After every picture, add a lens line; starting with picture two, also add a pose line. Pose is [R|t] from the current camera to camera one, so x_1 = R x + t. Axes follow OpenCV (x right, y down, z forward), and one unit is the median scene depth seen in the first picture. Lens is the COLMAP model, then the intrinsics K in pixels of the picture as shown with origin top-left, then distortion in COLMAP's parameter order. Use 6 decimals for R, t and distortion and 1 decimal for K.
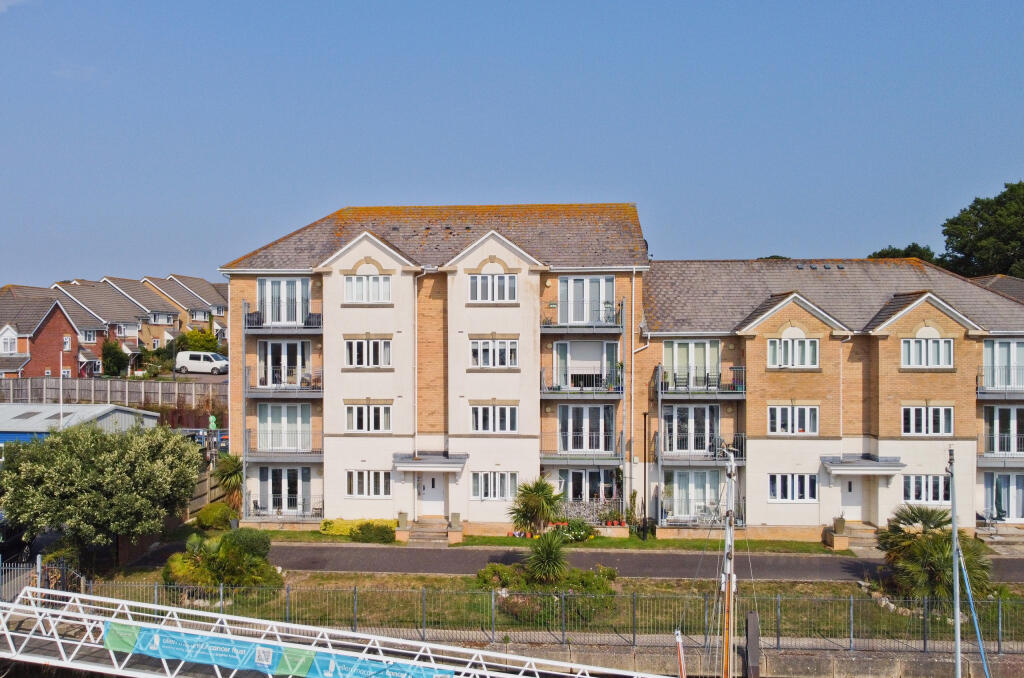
lens RADIAL K [[724.7, 0, 504.2], [0, 724.7, 335.3], [0, 0, 1]] dist [-0.008032, -0.002268]
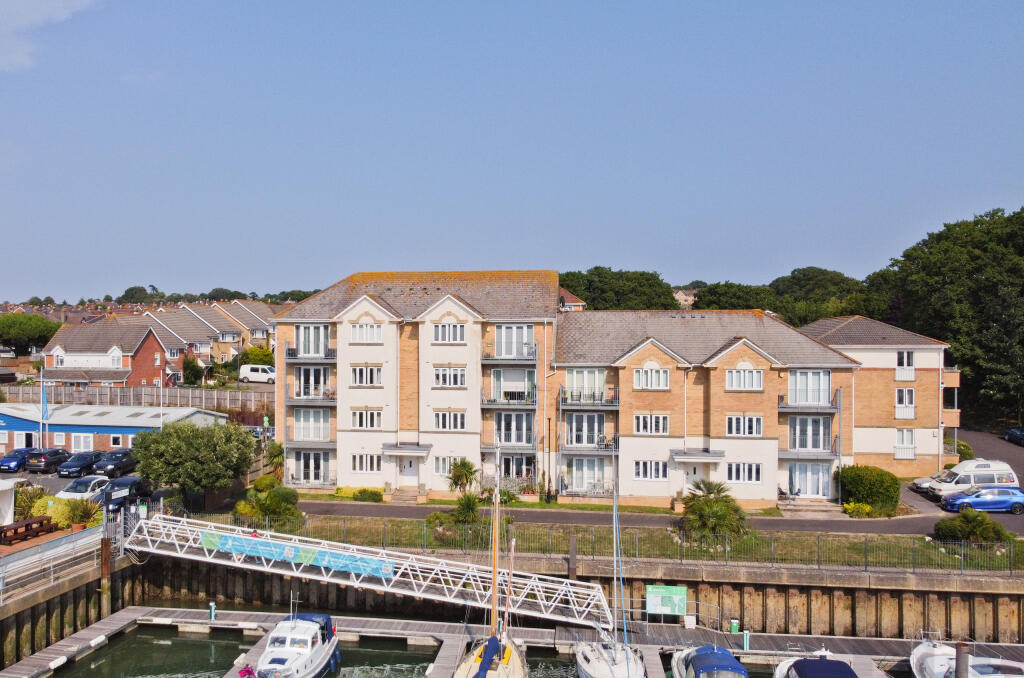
lens RADIAL K [[724.7, 0, 518.8], [0, 724.7, 342.1], [0, 0, 1]] dist [-0.008032, -0.002268]
pose [[0.998406, 0.005889, -0.056129, 0.209501], [-0.005698, 0.999977, 0.003559, -0.052439], [0.056149, -0.003234, 0.998417, -0.474639]]
